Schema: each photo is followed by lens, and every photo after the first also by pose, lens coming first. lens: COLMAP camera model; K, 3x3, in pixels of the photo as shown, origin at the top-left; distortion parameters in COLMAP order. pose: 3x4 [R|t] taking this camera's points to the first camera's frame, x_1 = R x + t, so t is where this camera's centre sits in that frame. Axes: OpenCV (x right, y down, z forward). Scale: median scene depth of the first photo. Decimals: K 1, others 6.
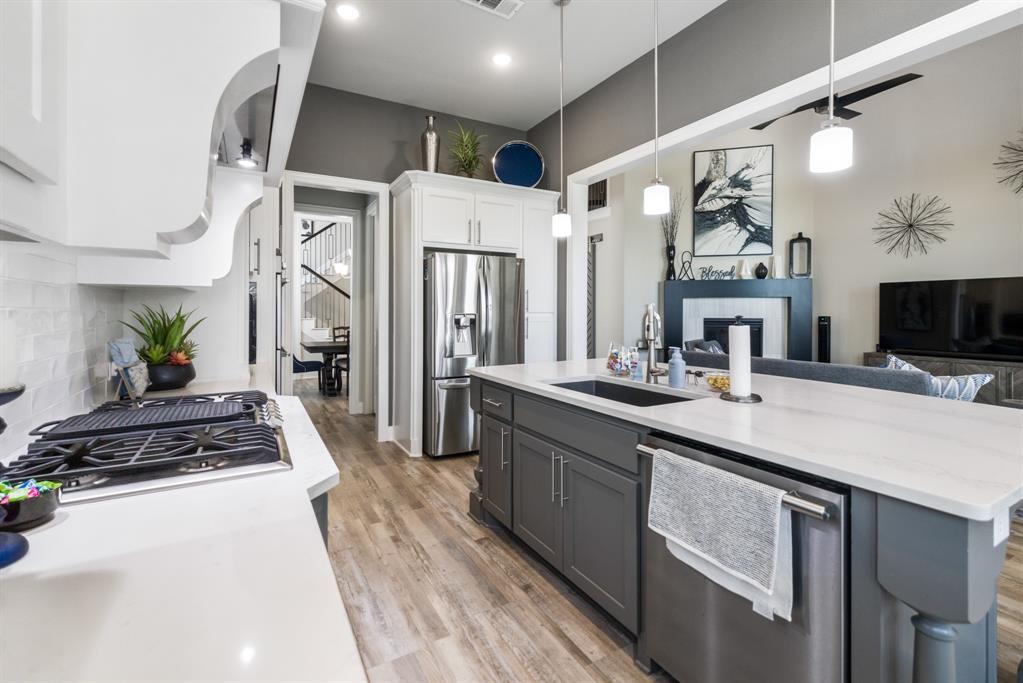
lens RADIAL K [[454.7, 0, 512.1], [0, 454.7, 311.2], [0, 0, 1]] dist [0.007871, 0.000913]
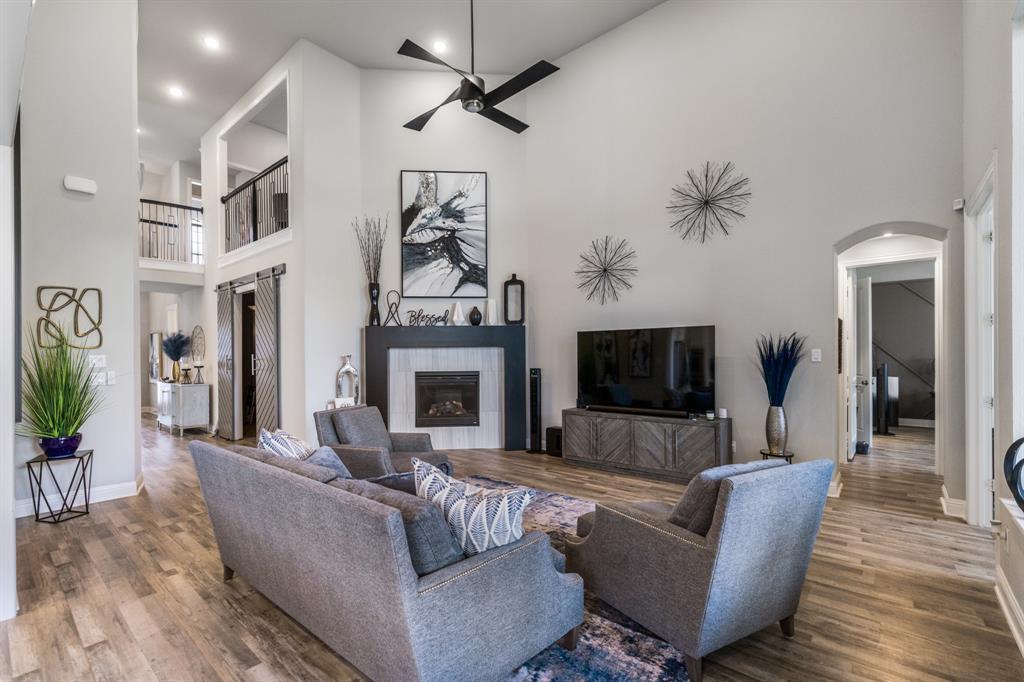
lens RADIAL K [[448.8, 0, 504.2], [0, 448.8, 355.7], [0, 0, 1]] dist [0.000778, 0.000048]
pose [[0.942727, -0.009237, 0.333436, 0.312907], [0.009537, 0.999954, 0.000738, -0.013748], [-0.333428, 0.002485, 0.942772, 0.178334]]
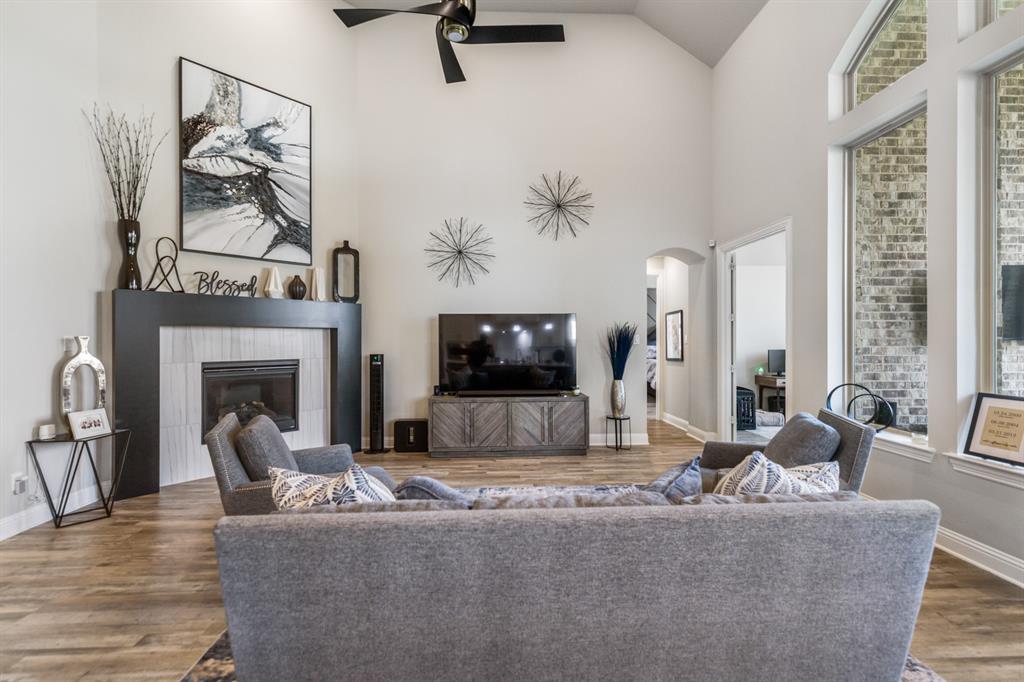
lens RADIAL K [[446.7, 0, 507.7], [0, 446.7, 341.0], [0, 0, 1]] dist [-0.000404, 0.000765]
pose [[0.467576, -0.005202, 0.883938, 0.113803], [0.005043, 0.999982, 0.003218, -0.011650], [-0.883939, 0.002953, 0.467594, 0.423145]]
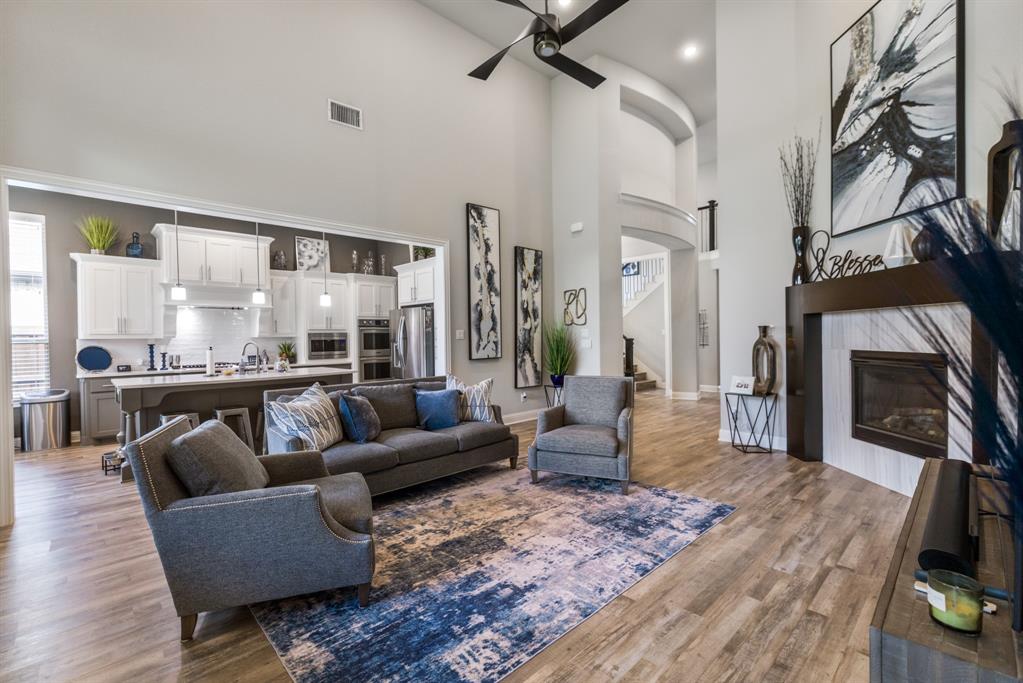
lens RADIAL K [[446.2, 0, 507.2], [0, 446.2, 341.5], [0, 0, 1]] dist [-0.000404, 0.000765]
pose [[0.238413, 0.008233, -0.971129, 0.862544], [0.015326, 0.999808, 0.012239, -0.006903], [0.971043, -0.017801, 0.238241, 0.506453]]
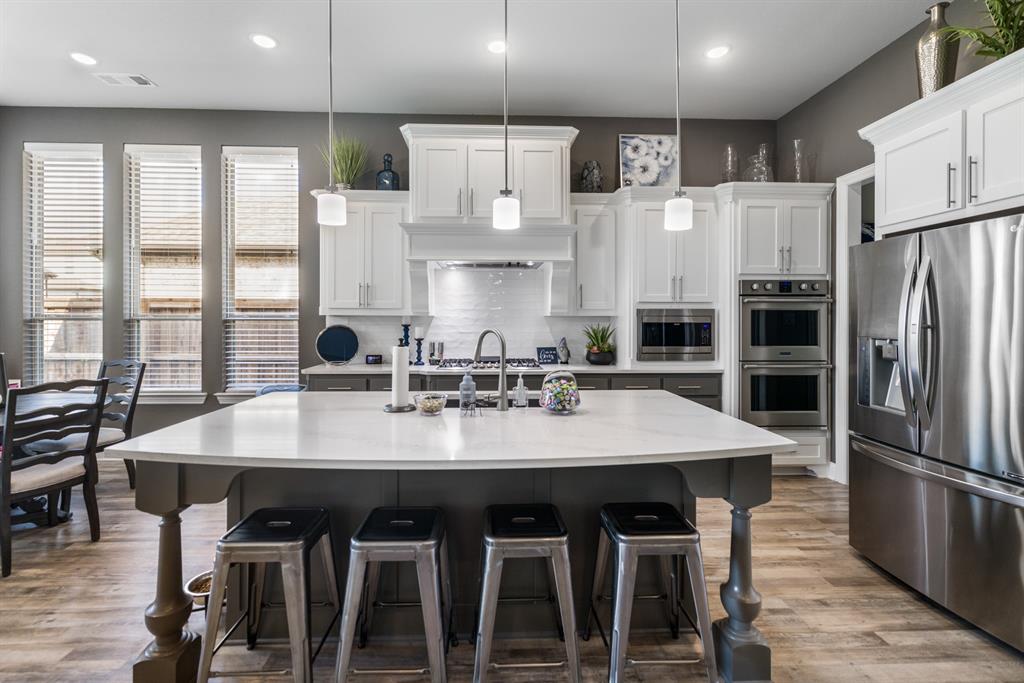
lens RADIAL K [[452.8, 0, 506.2], [0, 452.8, 315.8], [0, 0, 1]] dist [-0.001987, 0.000014]
pose [[-0.462505, -0.006150, -0.886595, 0.328805], [-0.003012, 0.999981, -0.005366, -0.009367], [0.886611, 0.000189, -0.462515, 0.421632]]
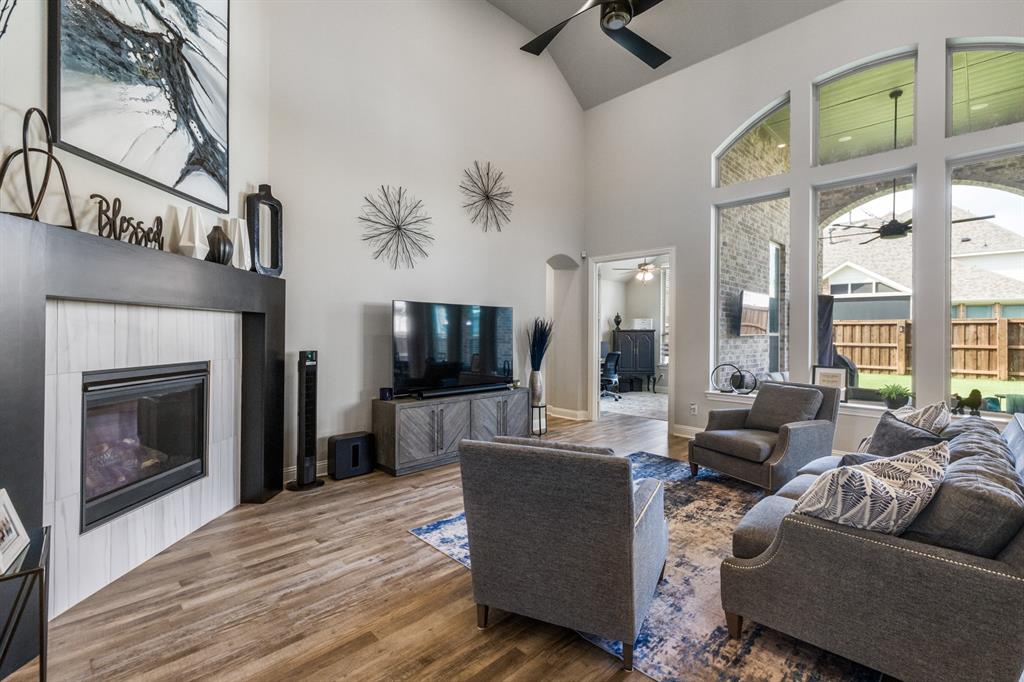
lens RADIAL K [[452.9, 0, 505.6], [0, 452.9, 333.5], [0, 0, 1]] dist [0.001678, 0.000388]
pose [[-0.239597, -0.002148, 0.970870, 0.083385], [-0.005184, 0.999986, 0.000933, -0.011068], [-0.970859, -0.004810, -0.239605, 0.841445]]
